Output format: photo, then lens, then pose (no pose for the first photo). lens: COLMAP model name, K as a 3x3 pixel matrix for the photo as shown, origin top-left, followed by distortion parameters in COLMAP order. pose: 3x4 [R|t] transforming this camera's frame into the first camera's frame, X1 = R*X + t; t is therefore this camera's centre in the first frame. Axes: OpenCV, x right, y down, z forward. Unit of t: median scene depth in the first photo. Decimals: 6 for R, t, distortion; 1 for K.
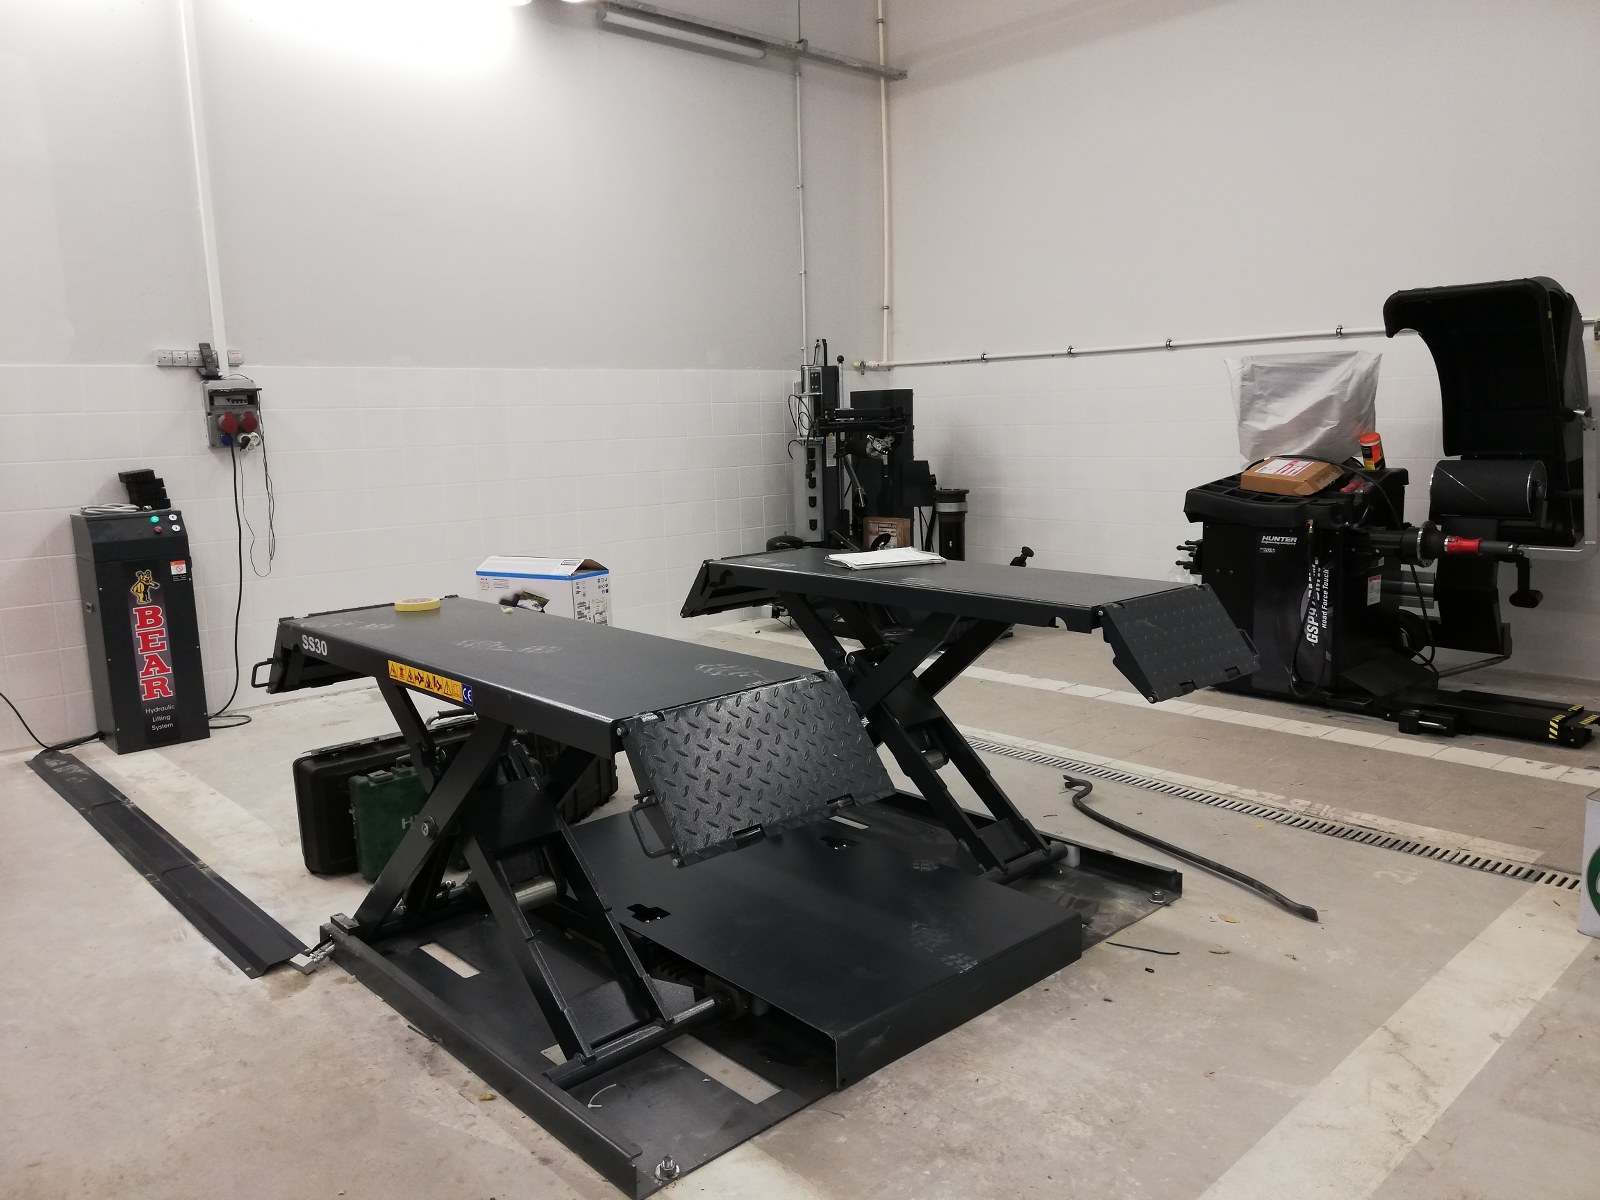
lens RADIAL K [[1196.4, 0, 792.3], [0, 1196.4, 603.2], [0, 0, 1]] dist [0.060137, -0.088609]
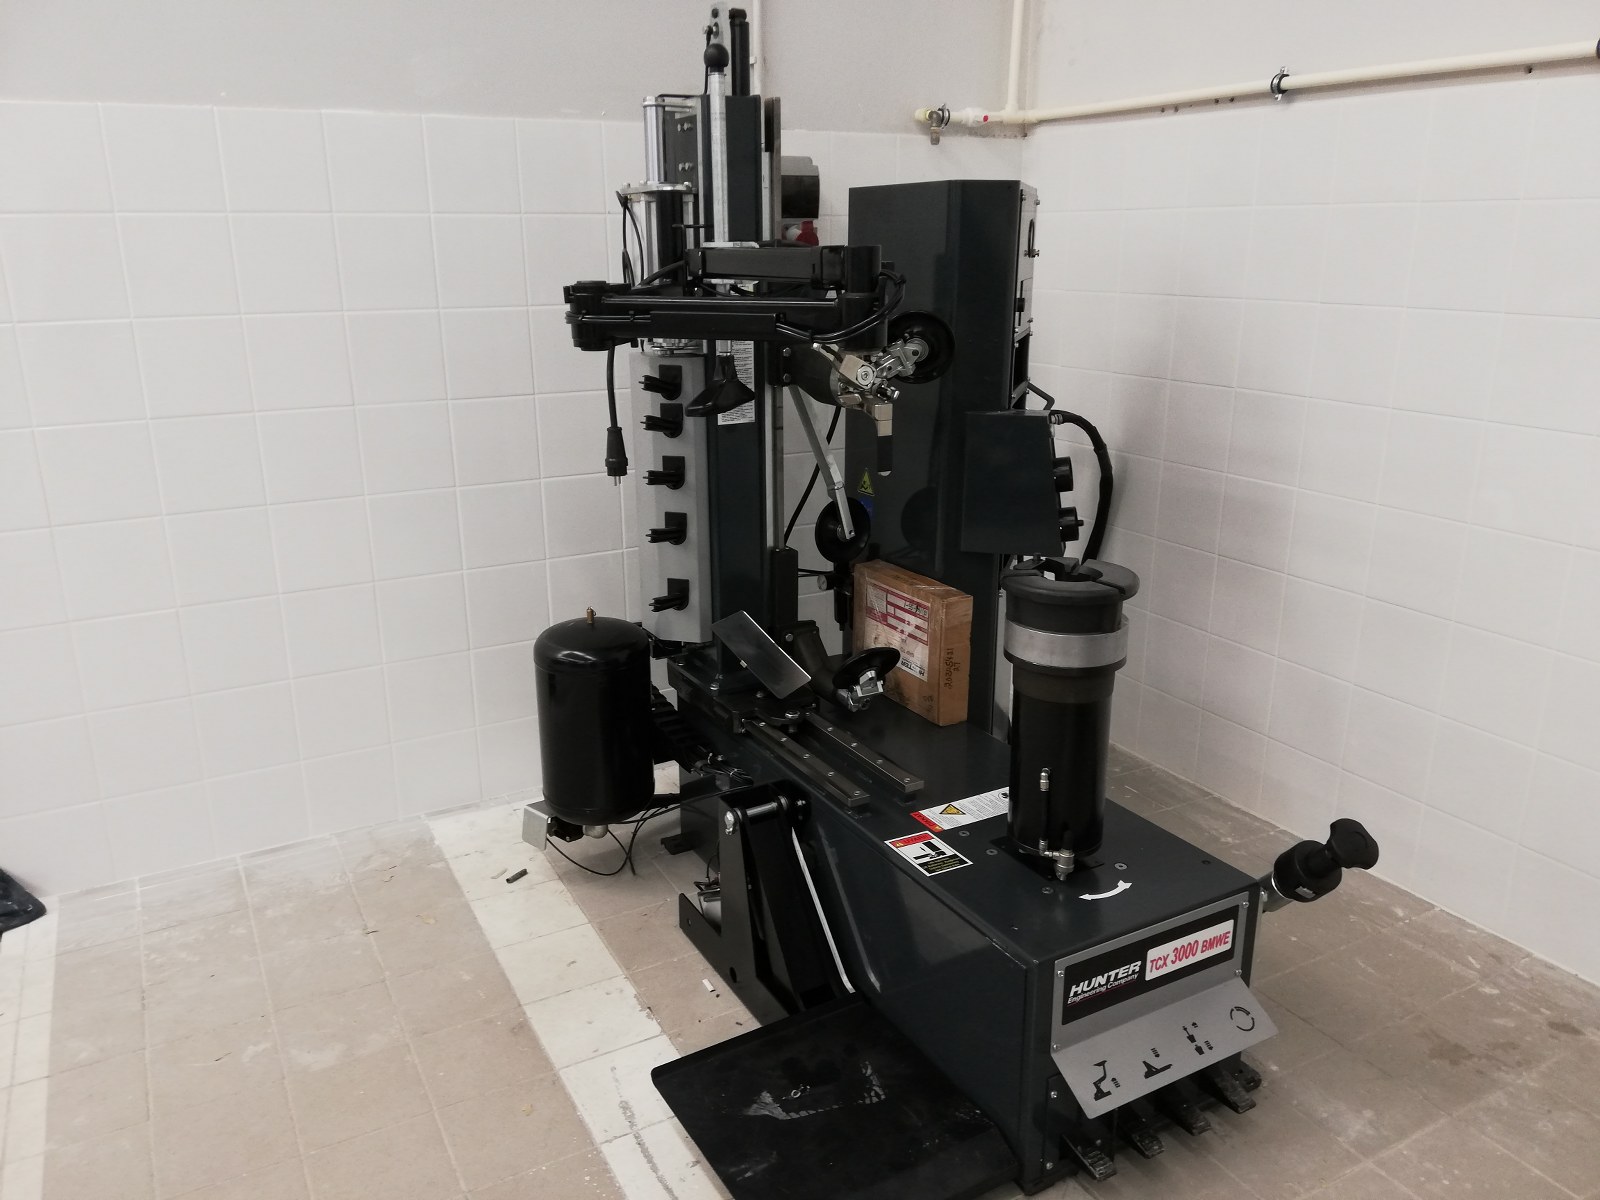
lens RADIAL K [[1196.4, 0, 797.4], [0, 1196.4, 585.8], [0, 0, 1]] dist [0.060137, -0.088609]
pose [[0.972611, 0.086688, -0.215669, 0.131916], [-0.056548, 0.988222, 0.142198, -0.126497], [0.225456, -0.126107, 0.966057, 0.733109]]
